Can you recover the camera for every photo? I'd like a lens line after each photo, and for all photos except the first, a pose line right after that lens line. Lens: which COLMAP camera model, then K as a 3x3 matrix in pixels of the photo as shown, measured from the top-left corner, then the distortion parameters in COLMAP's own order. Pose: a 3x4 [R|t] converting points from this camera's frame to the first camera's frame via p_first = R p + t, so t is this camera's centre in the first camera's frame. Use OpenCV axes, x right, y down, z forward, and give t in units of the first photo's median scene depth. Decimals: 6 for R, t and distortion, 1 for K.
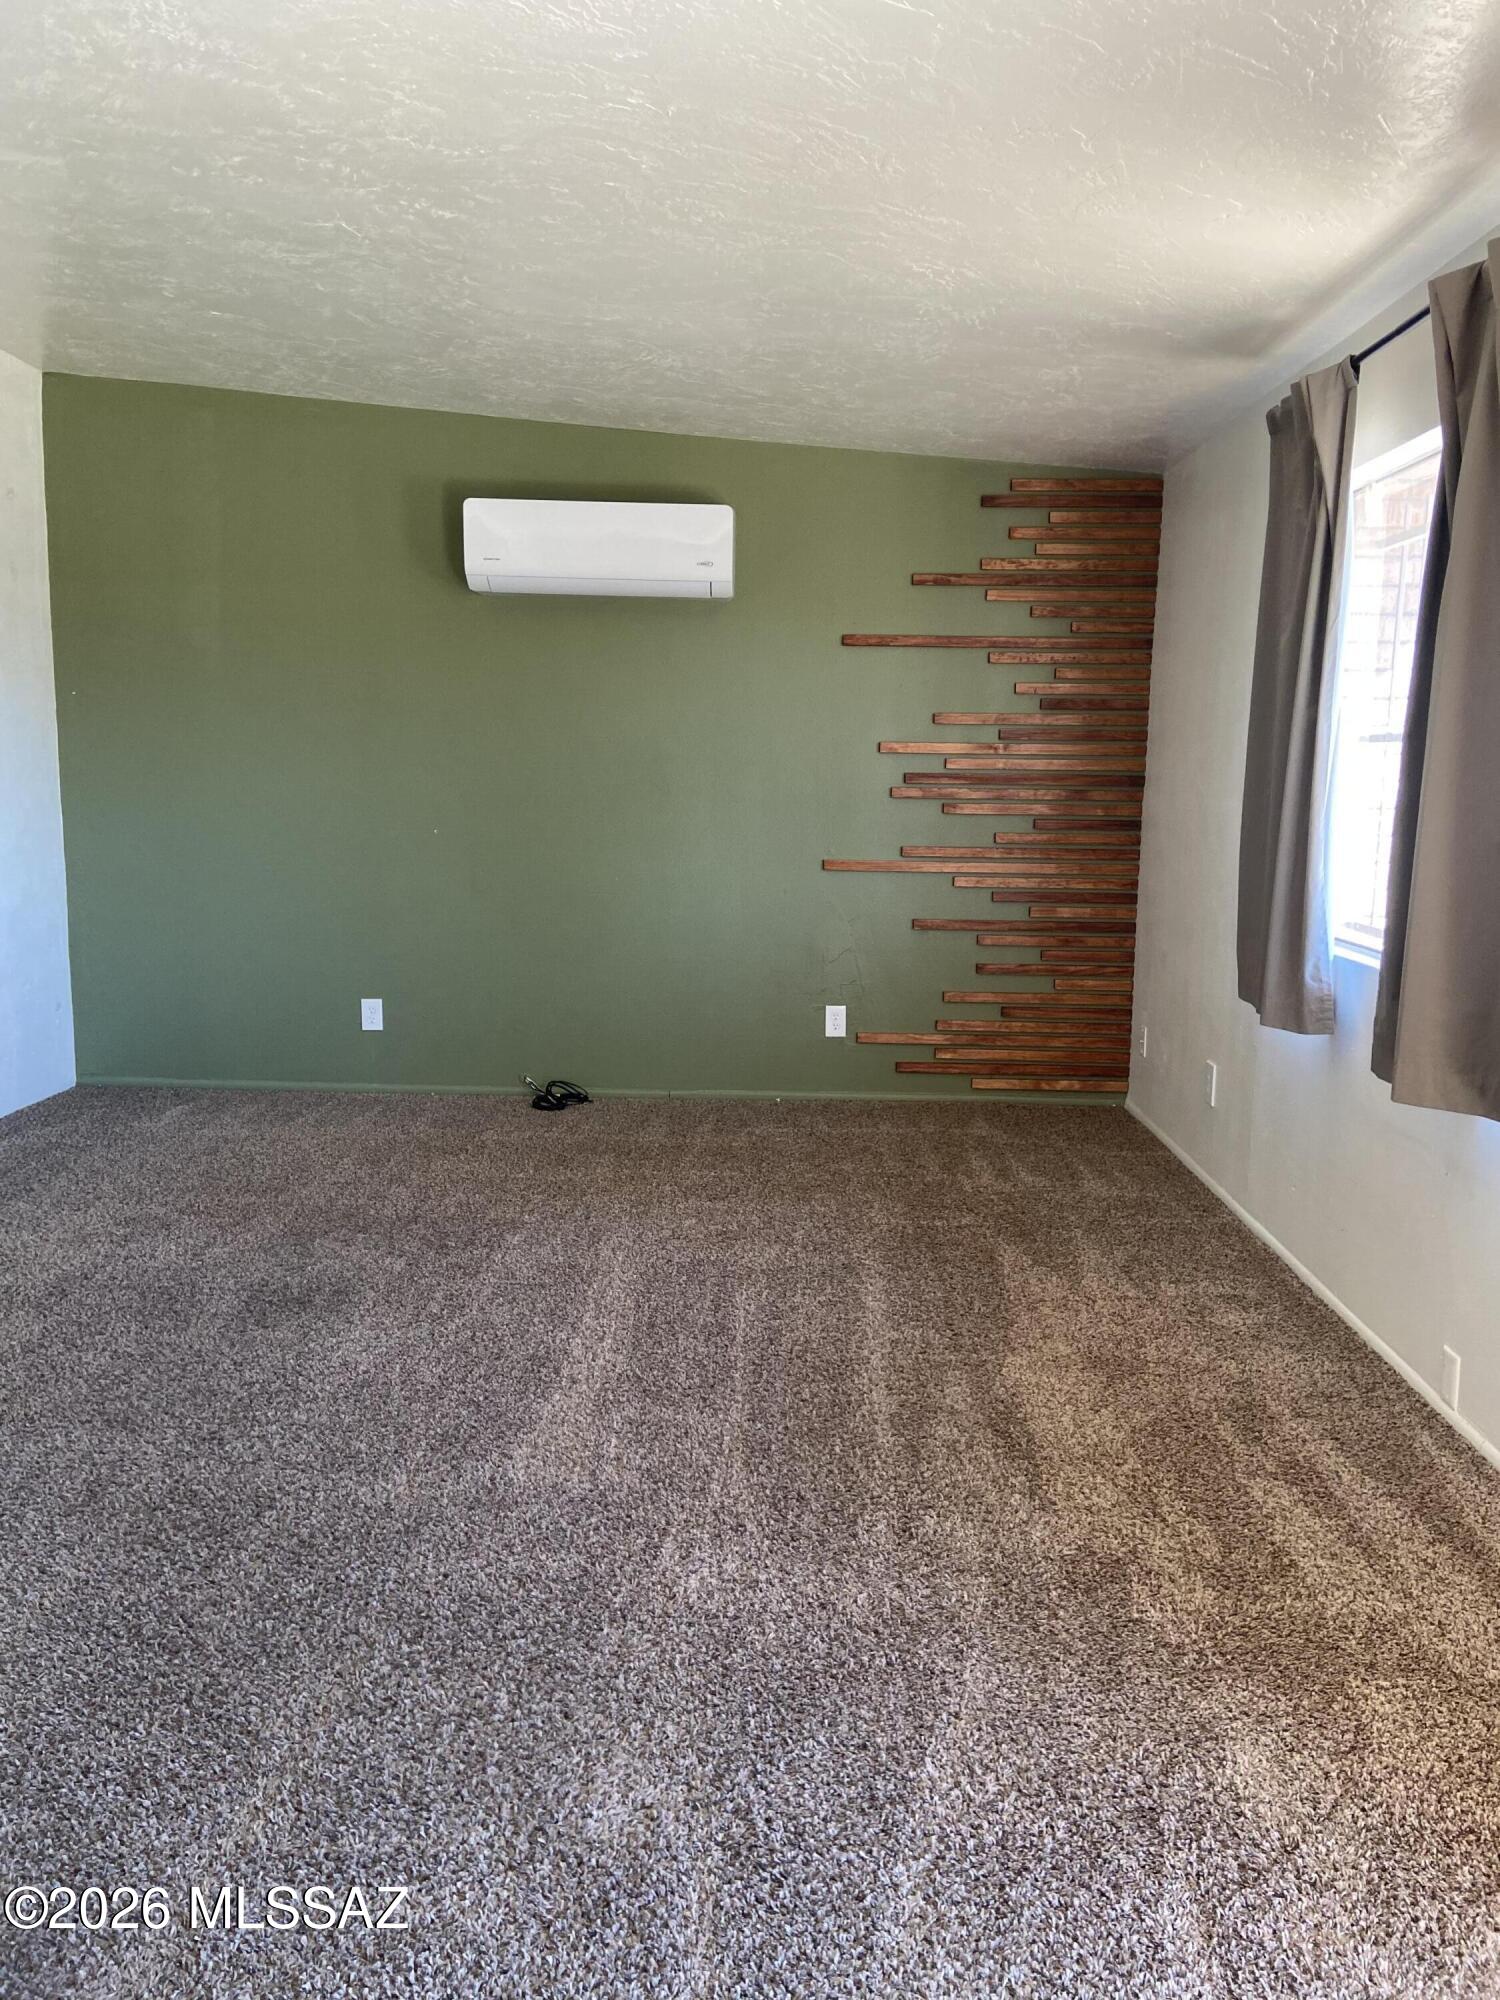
lens RADIAL K [[1551.3, 0, 750.0], [0, 1551.3, 1000.0], [0, 0, 1]] dist [0.088387, 0.000032]
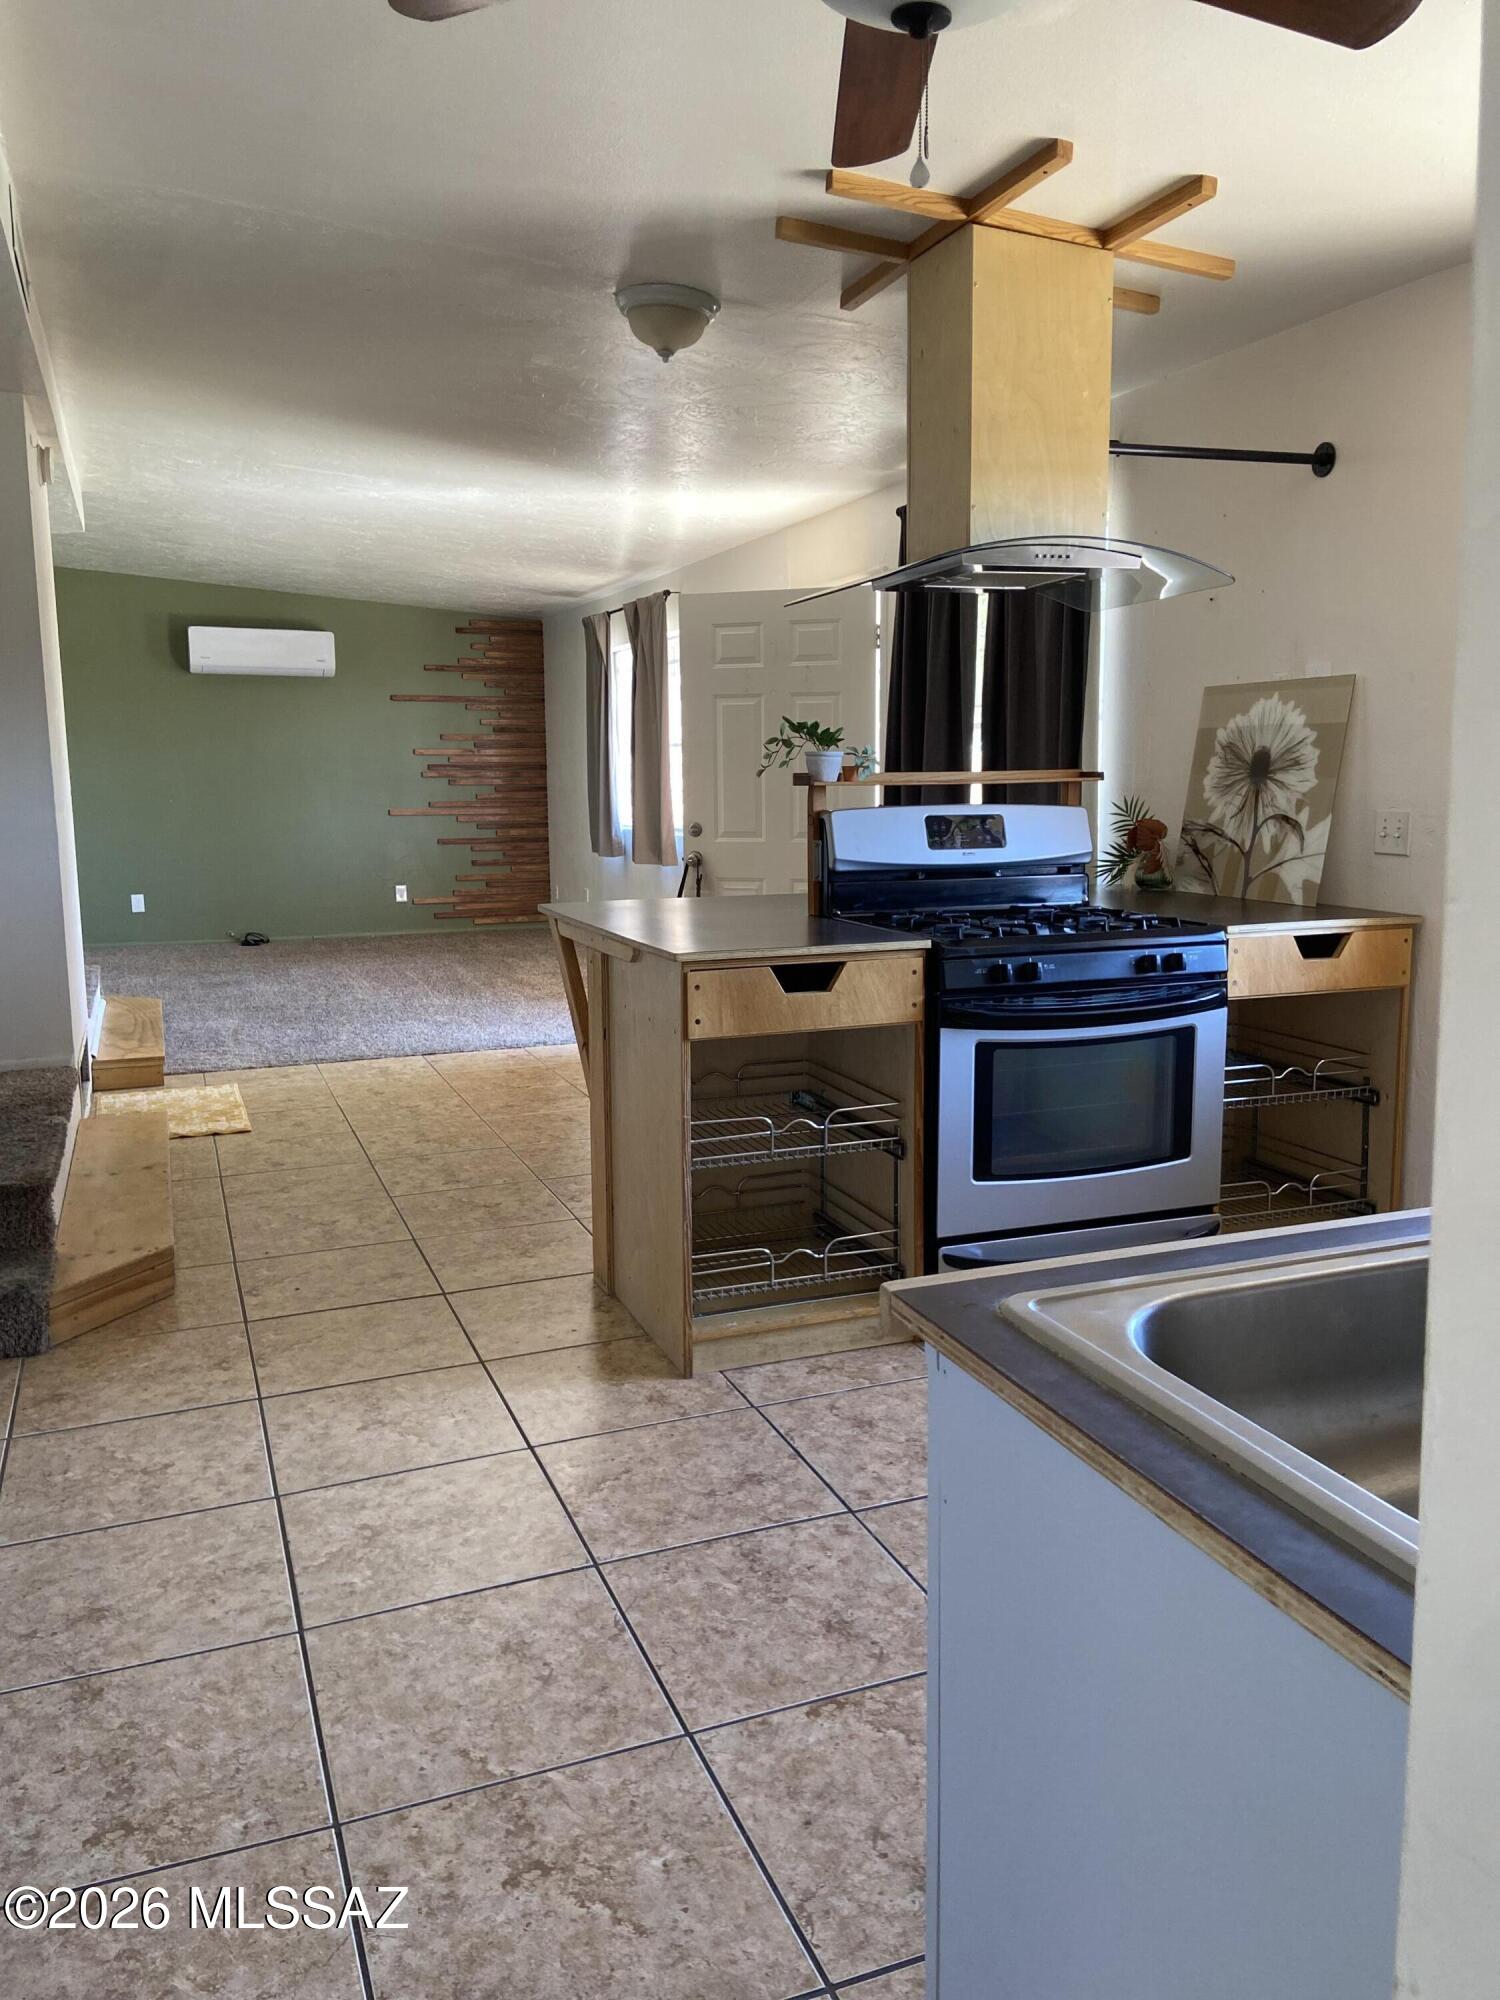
lens RADIAL K [[1551.3, 0, 750.0], [0, 1551.3, 1000.0], [0, 0, 1]] dist [0.088387, 0.000032]
pose [[0.927329, -0.077200, 0.366198, -0.271869], [0.075166, 0.996974, 0.019832, 0.144312], [-0.366621, 0.009135, 0.930326, -0.995903]]
